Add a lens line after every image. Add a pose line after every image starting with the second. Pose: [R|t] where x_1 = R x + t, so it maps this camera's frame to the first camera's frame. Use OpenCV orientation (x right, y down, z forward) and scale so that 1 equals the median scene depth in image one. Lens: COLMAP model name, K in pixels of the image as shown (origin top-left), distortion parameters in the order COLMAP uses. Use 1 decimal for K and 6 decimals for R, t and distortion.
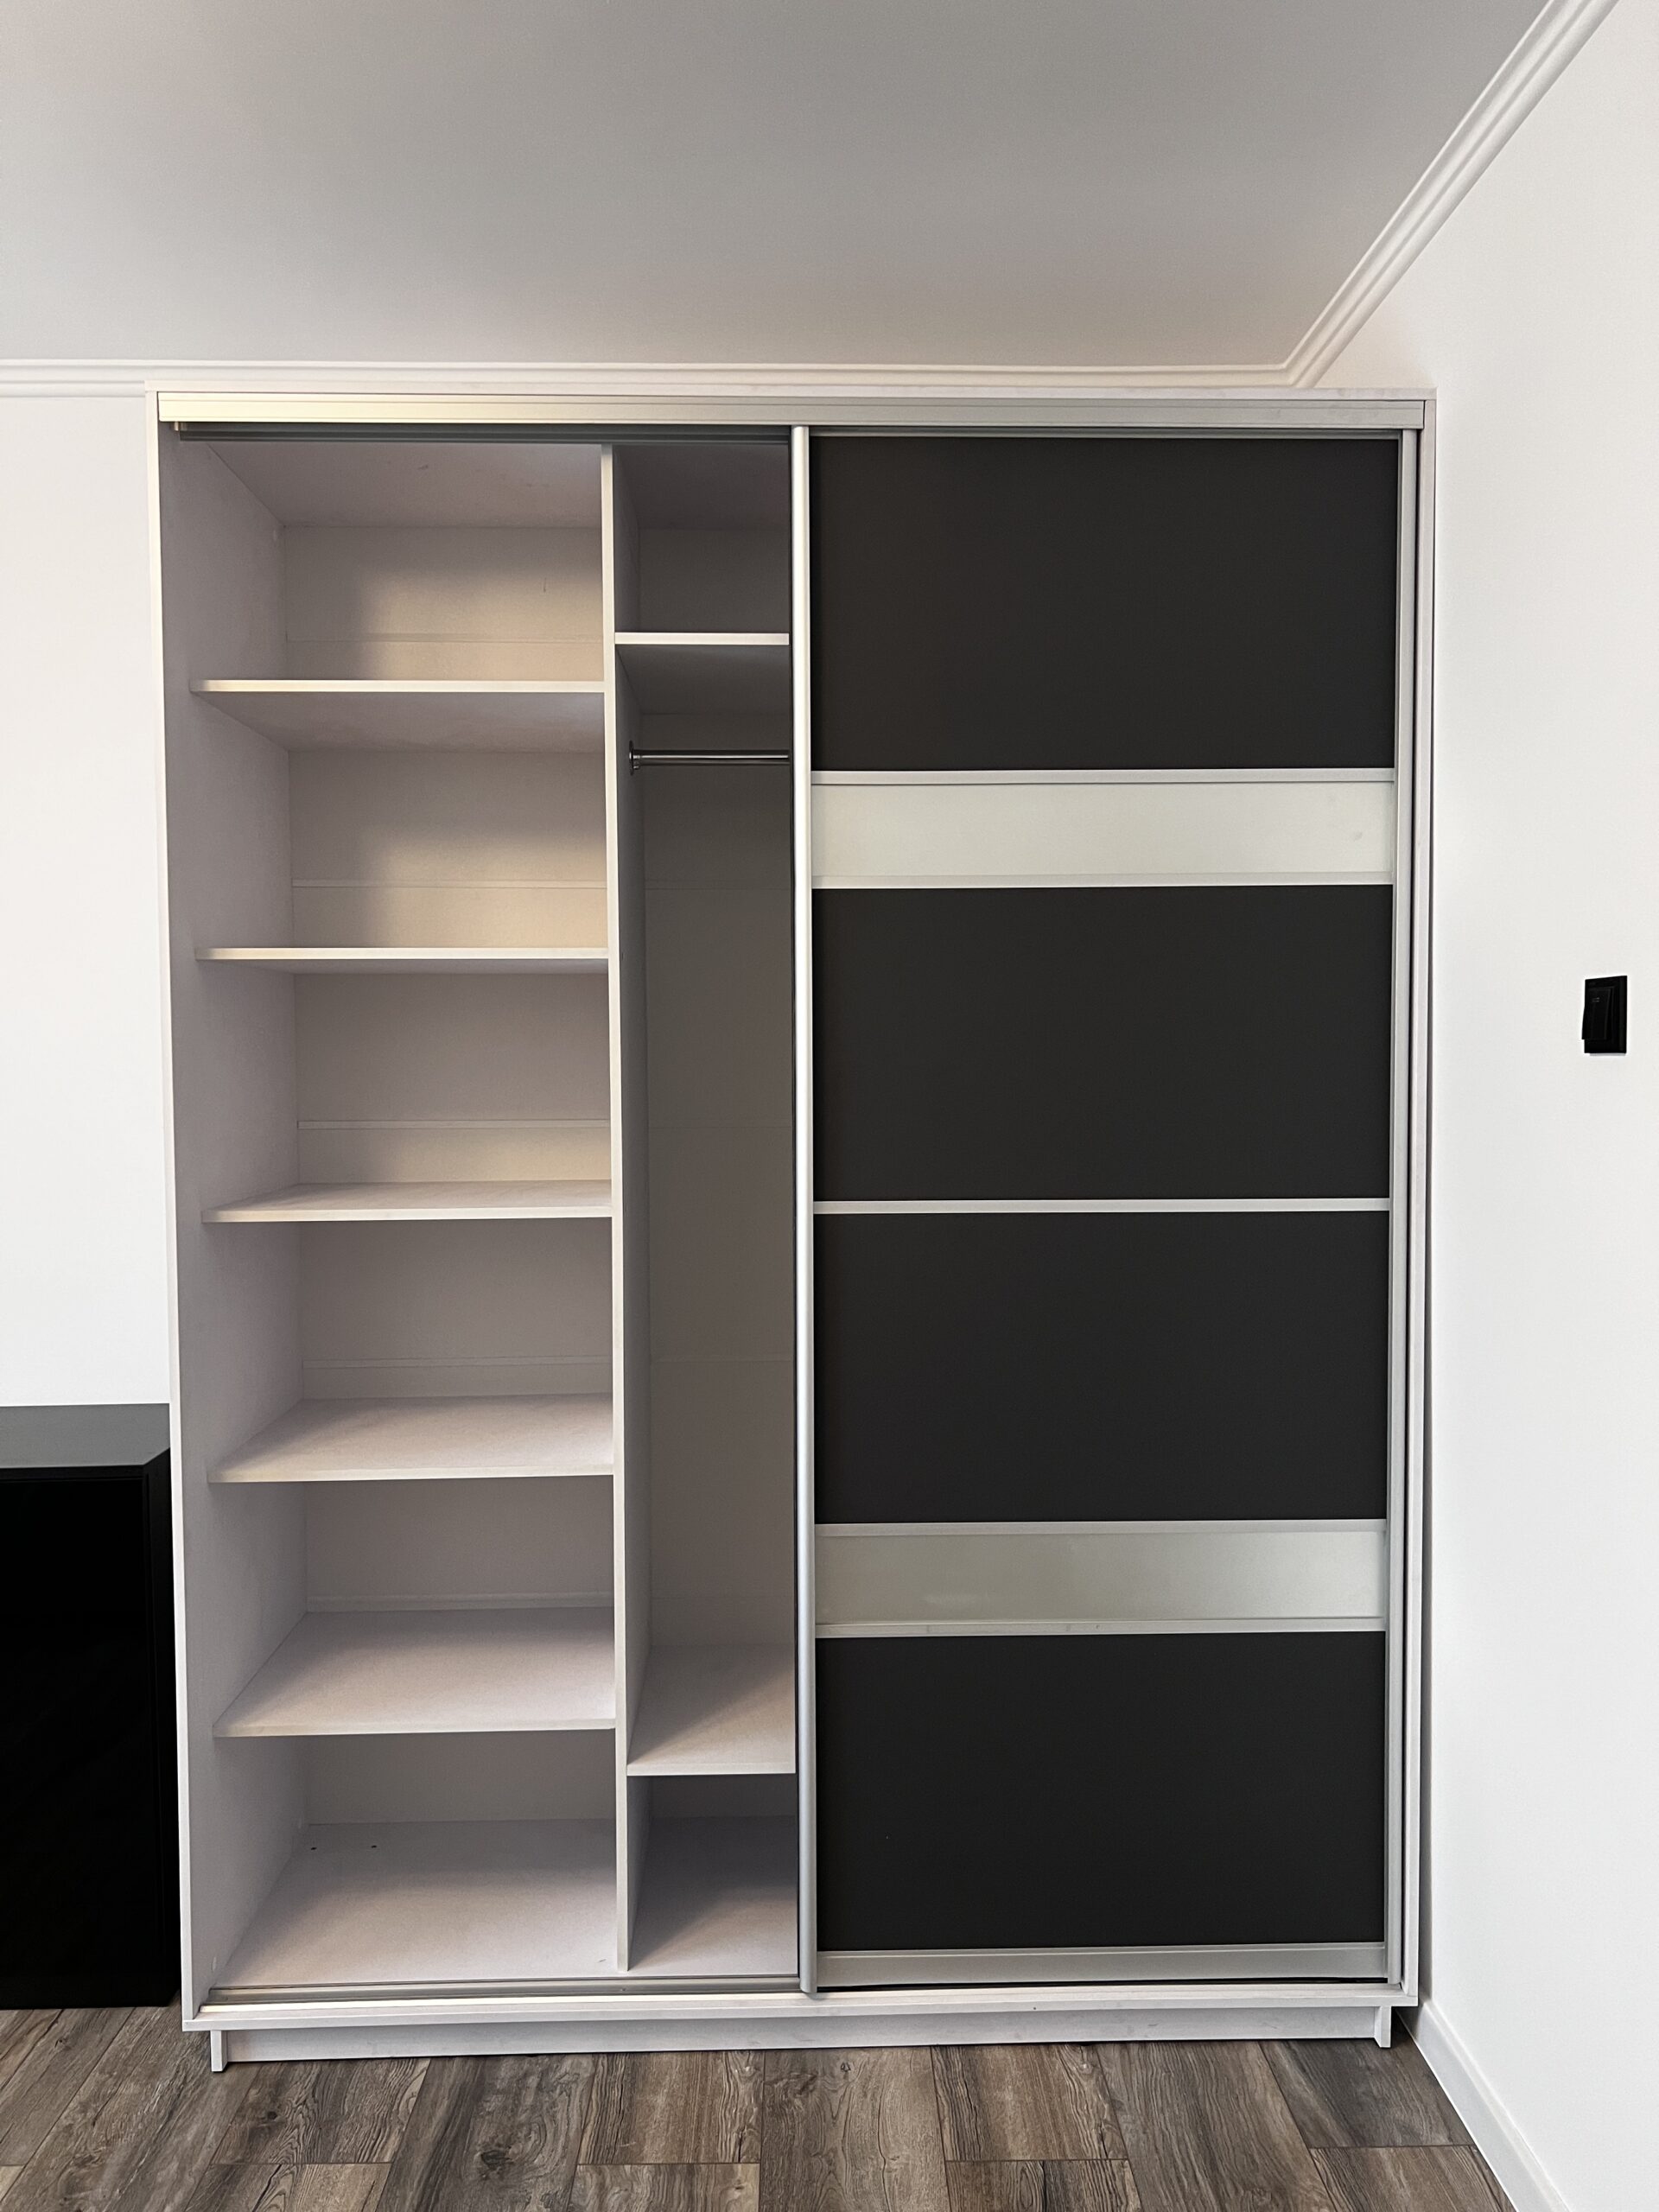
lens RADIAL K [[1666.8, 0, 824.5], [0, 1666.8, 1106.1], [0, 0, 1]] dist [0.038654, -0.050596]
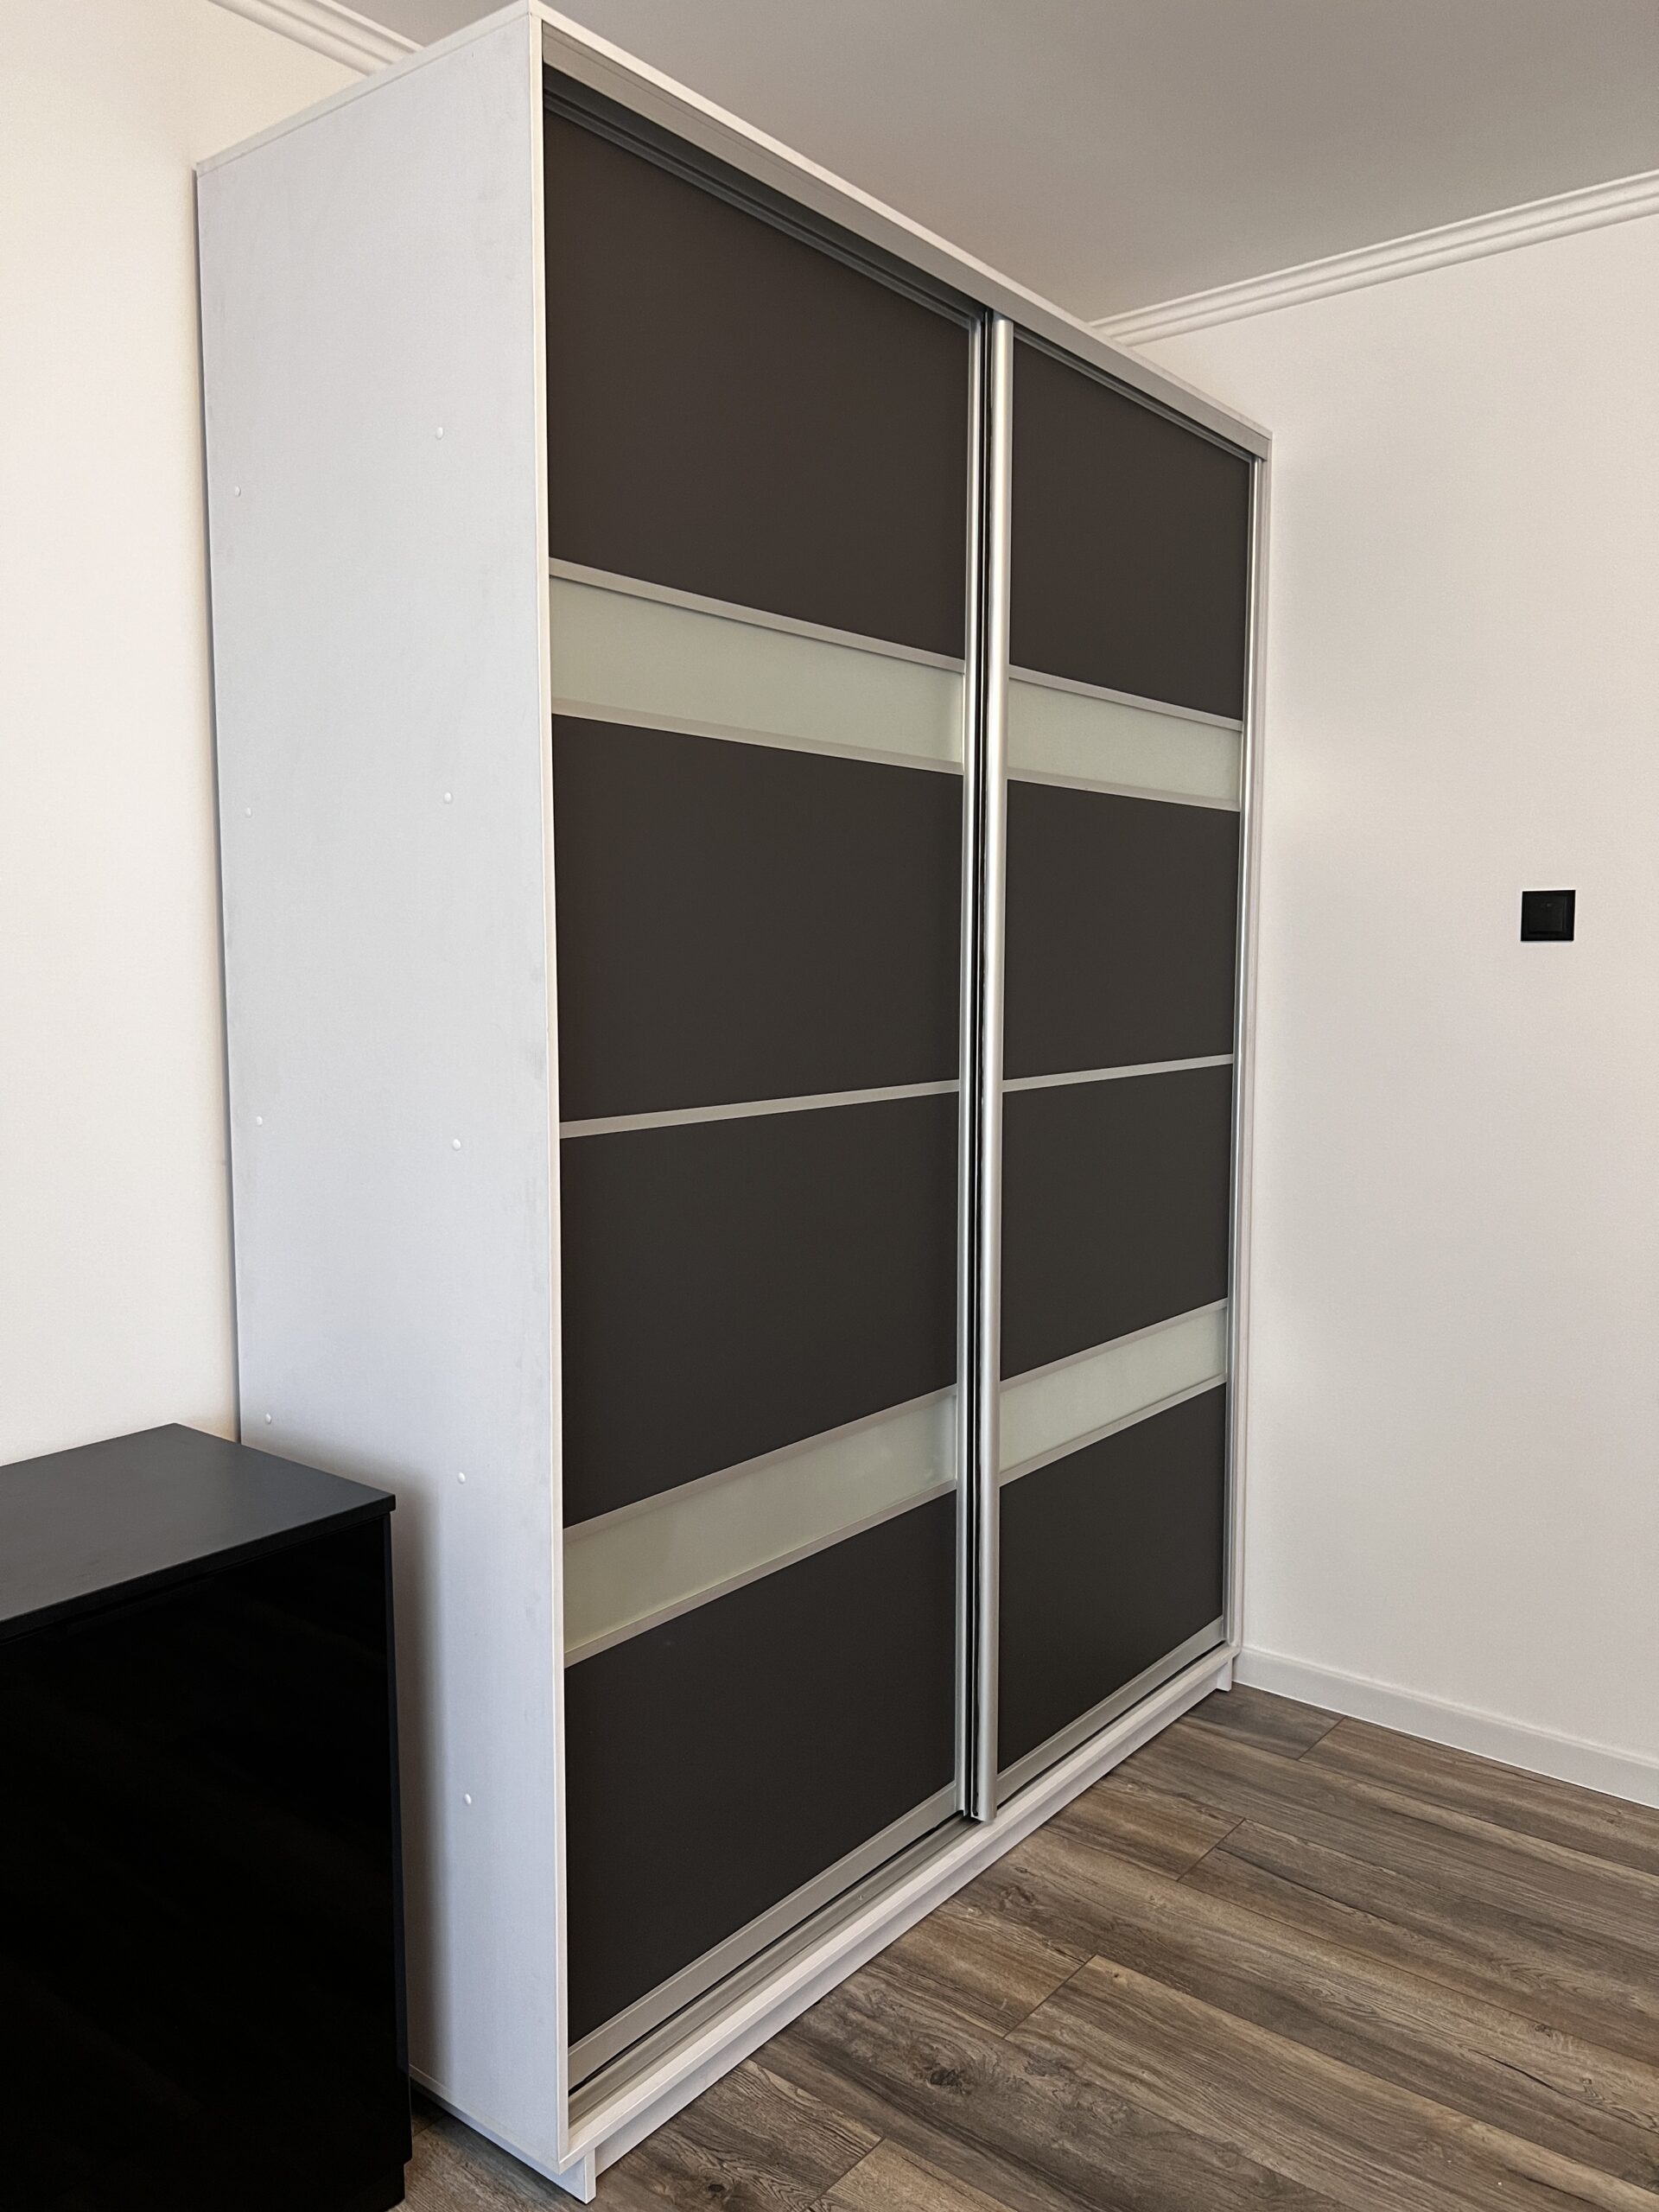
lens RADIAL K [[1666.8, 0, 844.1], [0, 1666.8, 1106.1], [0, 0, 1]] dist [0.038654, -0.050596]
pose [[0.632543, -0.063482, 0.771919, -0.886735], [0.020705, 0.997665, 0.065081, 0.004631], [-0.774248, -0.025184, 0.632381, 0.420994]]
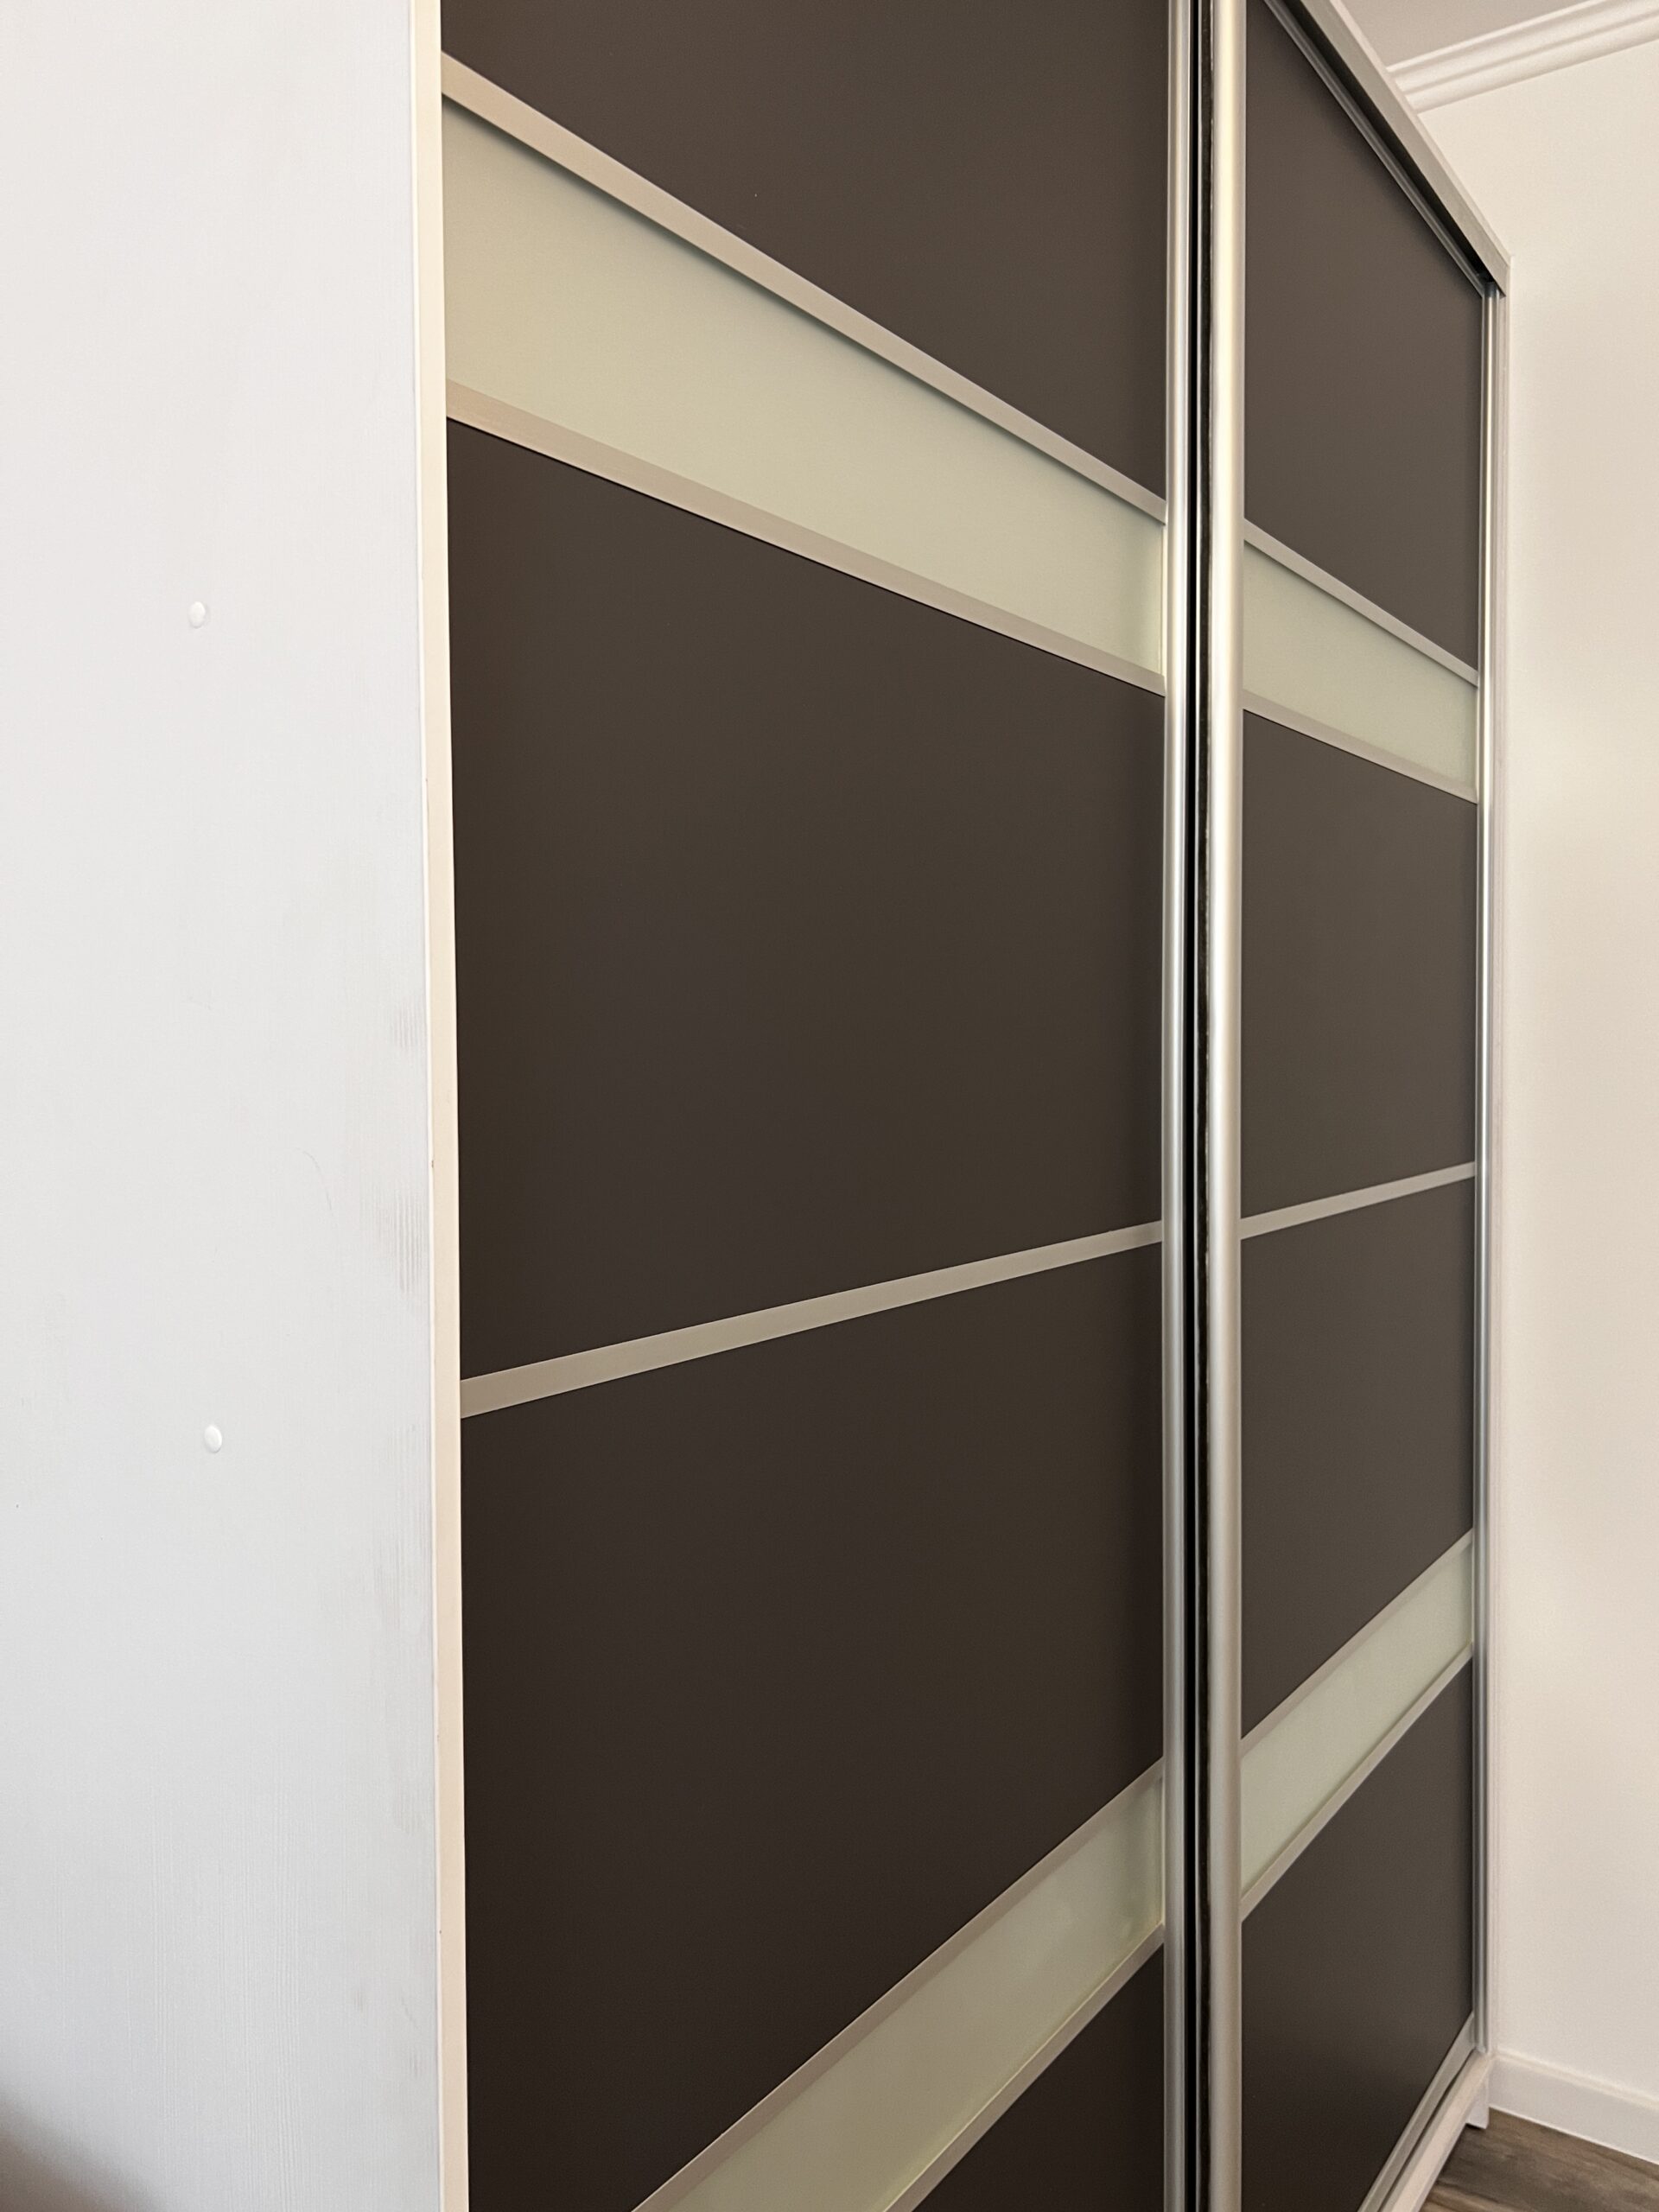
lens RADIAL K [[1666.8, 0, 822.2], [0, 1666.8, 1092.4], [0, 0, 1]] dist [0.038654, -0.050596]
pose [[0.598898, -0.024057, 0.800464, -0.582836], [0.026921, 0.999589, 0.009900, 0.002290], [-0.800373, 0.015620, 0.599299, 0.768977]]
